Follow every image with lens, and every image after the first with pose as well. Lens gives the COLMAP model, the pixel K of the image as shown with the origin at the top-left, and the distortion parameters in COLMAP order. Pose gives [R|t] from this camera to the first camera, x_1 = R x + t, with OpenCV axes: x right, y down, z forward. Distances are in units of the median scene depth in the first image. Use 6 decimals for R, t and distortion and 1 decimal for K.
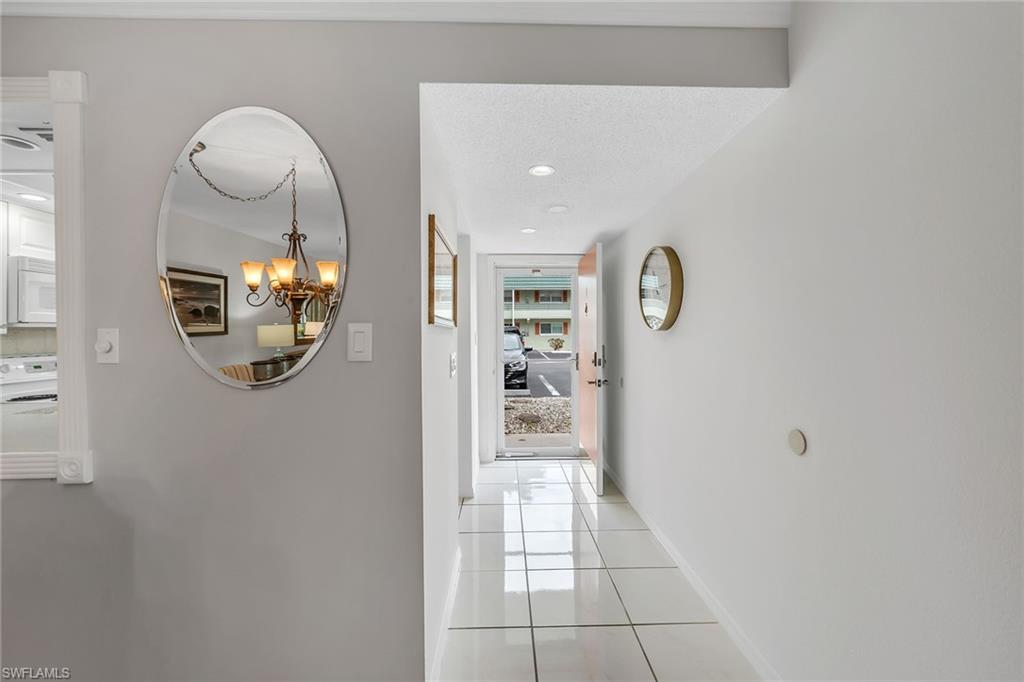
lens RADIAL K [[413.9, 0, 512.0], [0, 413.9, 341.0], [0, 0, 1]] dist [-0.000492, -0.000220]
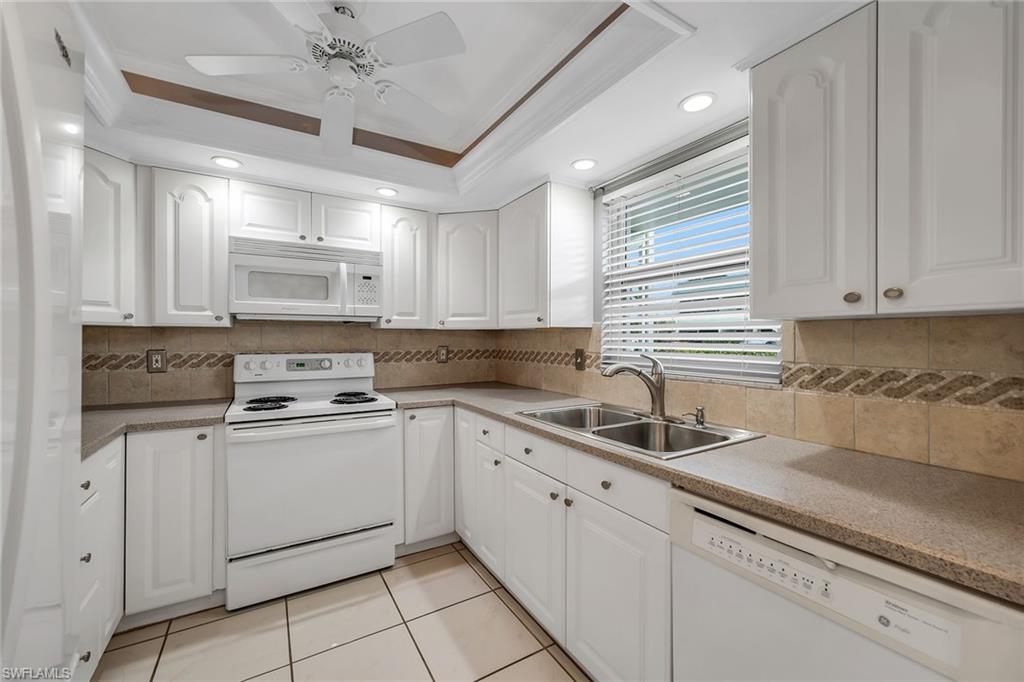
lens RADIAL K [[413.9, 0, 512.0], [0, 413.9, 341.0], [0, 0, 1]] dist [-0.000492, -0.000220]
pose [[0.513118, 0.005868, -0.858298, -0.138797], [-0.019628, 0.999795, -0.004899, 0.006929], [0.858093, 0.019361, 0.513128, 1.058814]]
